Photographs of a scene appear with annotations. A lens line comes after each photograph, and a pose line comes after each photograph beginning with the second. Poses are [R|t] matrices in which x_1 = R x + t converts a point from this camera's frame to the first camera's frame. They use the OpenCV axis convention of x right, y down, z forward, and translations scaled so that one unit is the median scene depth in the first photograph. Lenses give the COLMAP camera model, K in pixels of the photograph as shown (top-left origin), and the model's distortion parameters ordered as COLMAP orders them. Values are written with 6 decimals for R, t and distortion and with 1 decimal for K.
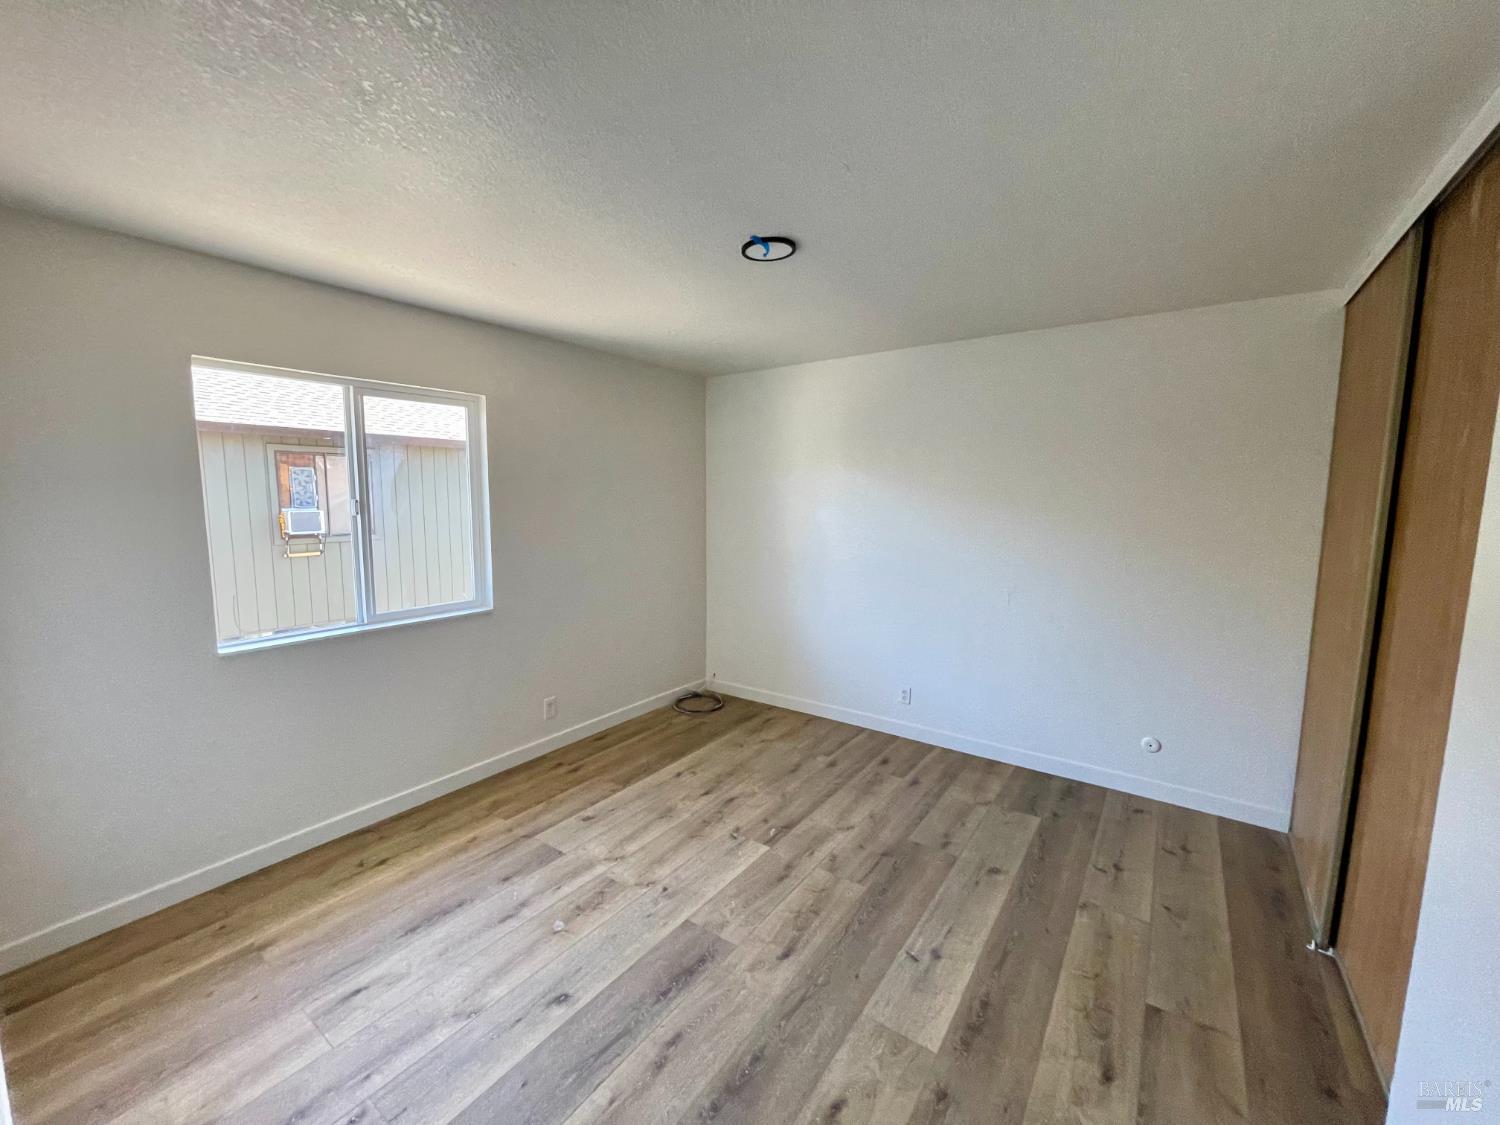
lens RADIAL K [[601.7, 0, 736.2], [0, 601.7, 553.3], [0, 0, 1]] dist [-0.000733, -0.000577]
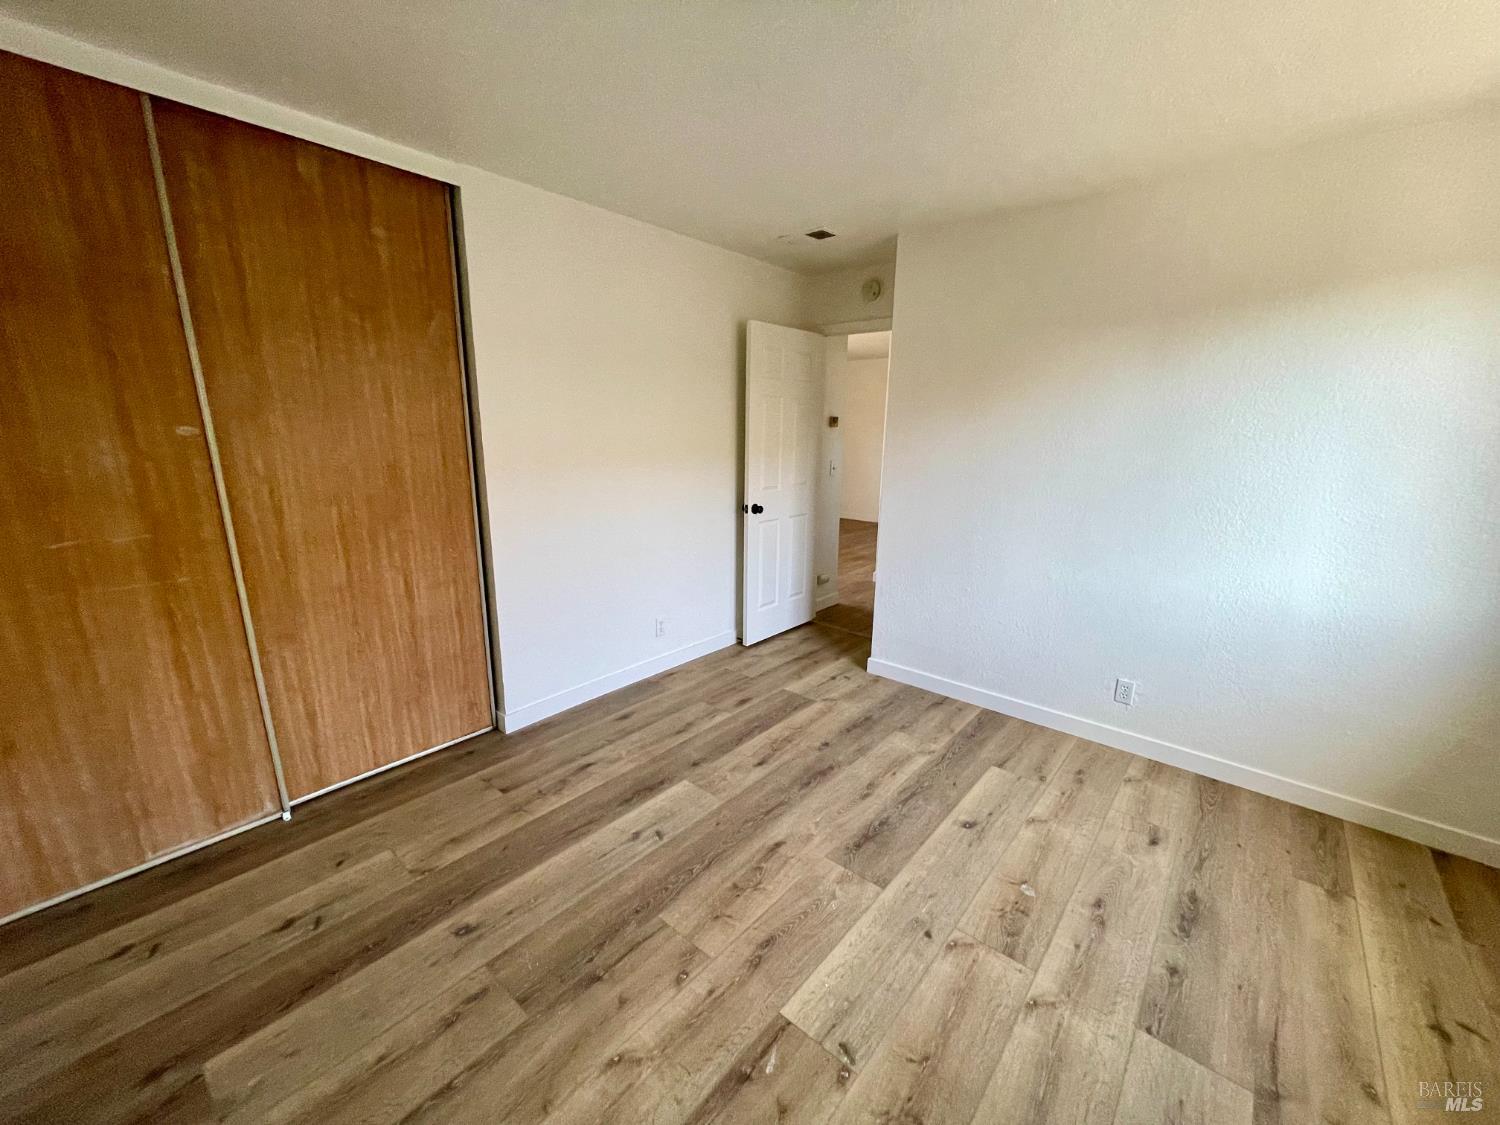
lens RADIAL K [[601.7, 0, 747.6], [0, 601.7, 568.6], [0, 0, 1]] dist [-0.000733, -0.000577]
pose [[-0.997595, -0.030572, 0.062202, 0.075332], [-0.008287, 0.943634, 0.330887, -0.117614], [-0.068811, 0.329575, -0.941618, 1.643559]]
